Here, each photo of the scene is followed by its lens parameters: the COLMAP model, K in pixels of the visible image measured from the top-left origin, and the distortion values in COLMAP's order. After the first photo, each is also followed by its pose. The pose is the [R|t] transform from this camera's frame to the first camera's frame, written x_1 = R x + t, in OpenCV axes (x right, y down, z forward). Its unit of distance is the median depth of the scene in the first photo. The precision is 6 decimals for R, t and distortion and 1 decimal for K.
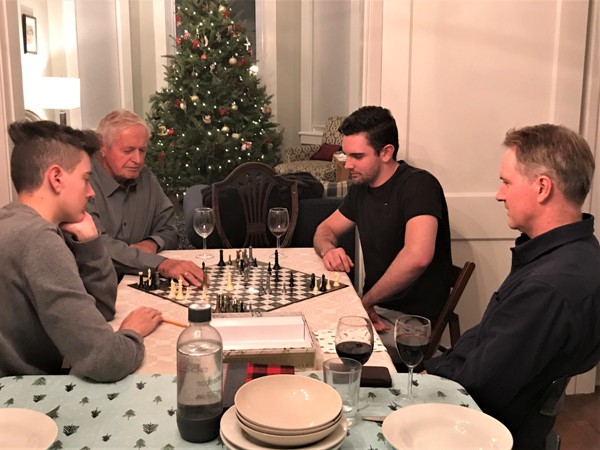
lens RADIAL K [[702.0, 0, 299.2], [0, 702.0, 224.8], [0, 0, 1]] dist [-0.003300, 0.000000]
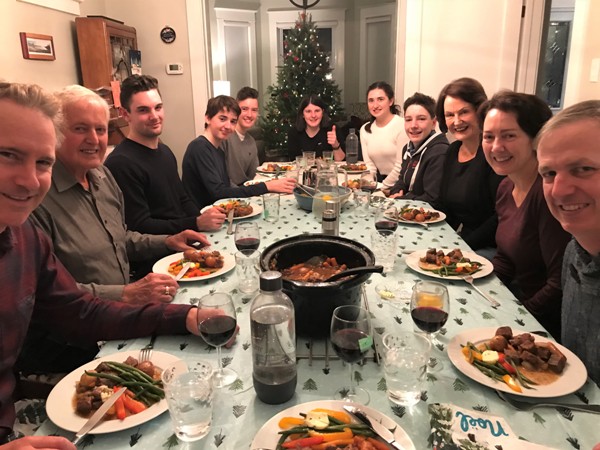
lens RADIAL K [[493.9, 0, 301.3], [0, 493.9, 224.7], [0, 0, 1]] dist [-0.005913, -0.002276]
pose [[0.994132, 0.010797, -0.107635, -0.005648], [-0.003892, 0.997932, 0.064155, 0.056123], [0.108105, -0.063359, 0.992118, -0.171154]]
